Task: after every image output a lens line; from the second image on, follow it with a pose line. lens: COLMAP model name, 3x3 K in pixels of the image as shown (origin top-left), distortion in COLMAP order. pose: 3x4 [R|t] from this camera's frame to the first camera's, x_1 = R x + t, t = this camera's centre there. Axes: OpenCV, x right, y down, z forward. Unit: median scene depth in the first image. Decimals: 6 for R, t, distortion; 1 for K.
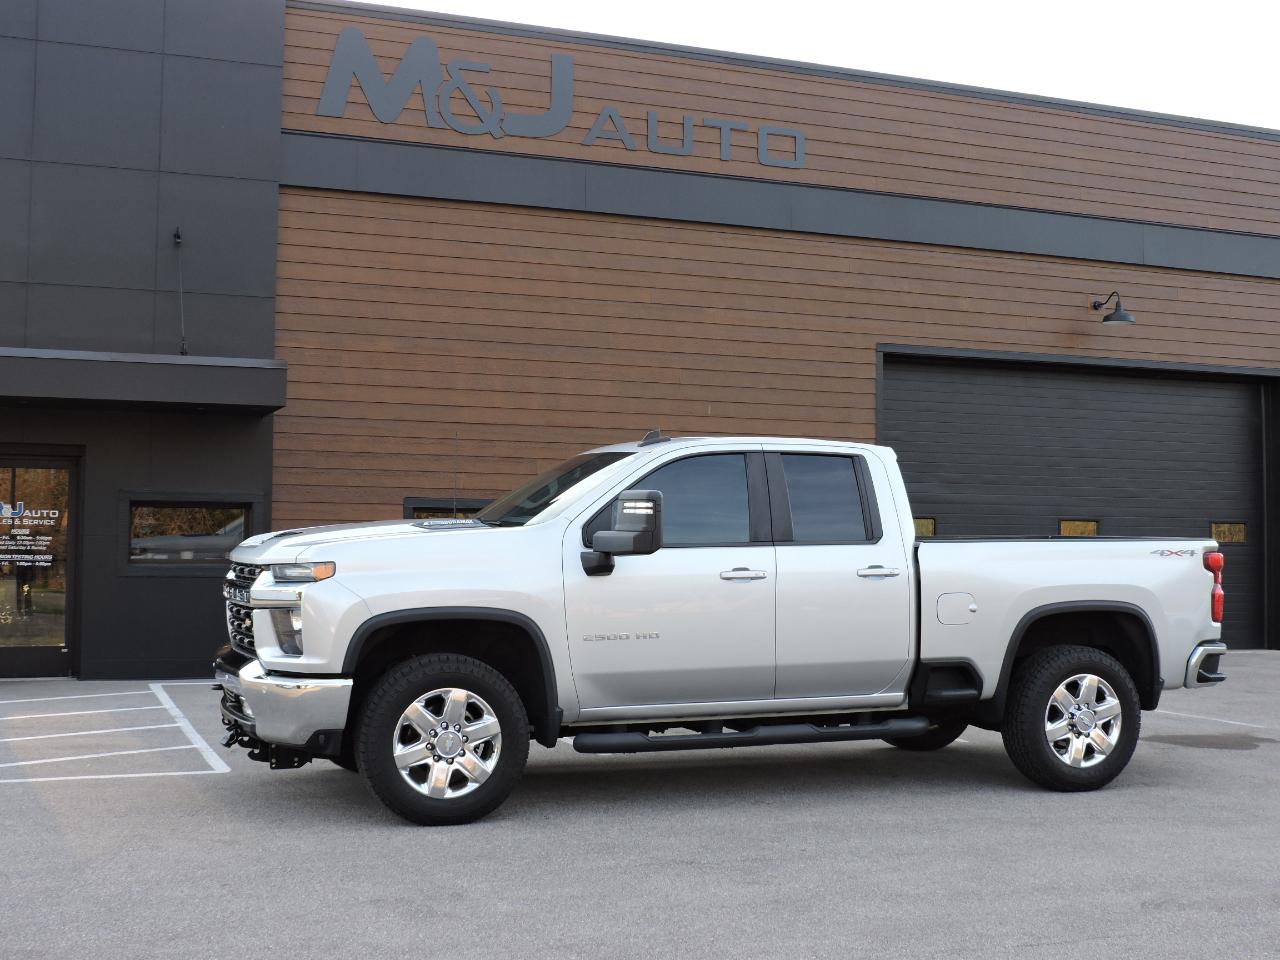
lens RADIAL K [[1556.0, 0, 640.0], [0, 1556.0, 480.0], [0, 0, 1]] dist [-0.072857, 0.039622]
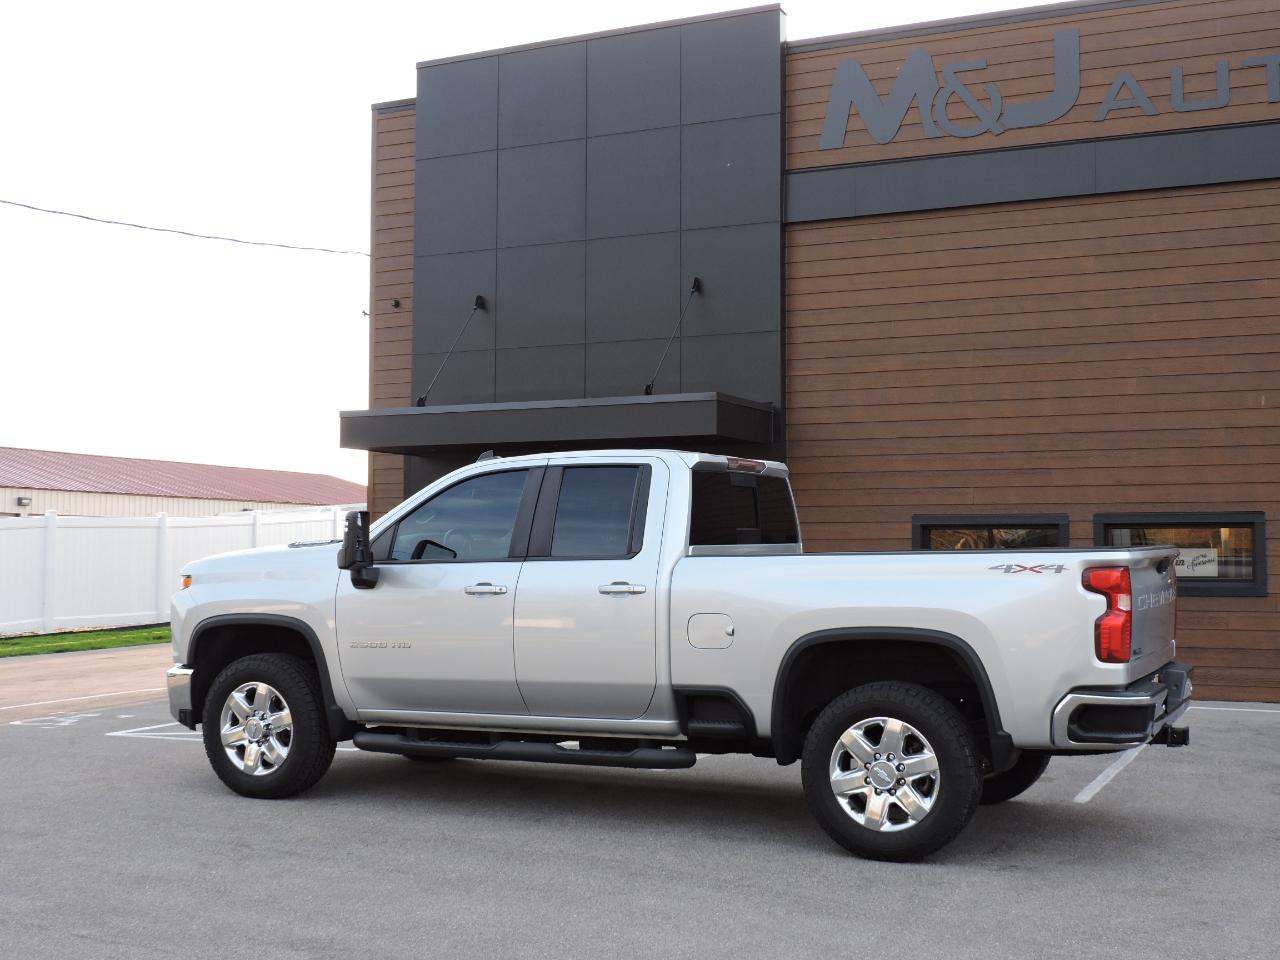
lens RADIAL K [[1556.0, 0, 640.0], [0, 1556.0, 480.0], [0, 0, 1]] dist [-0.072857, 0.039622]
pose [[0.677183, -0.043294, -0.734540, 0.776356], [0.033375, 0.999047, -0.028115, 0.018480], [0.735057, -0.005476, 0.677983, 0.337472]]
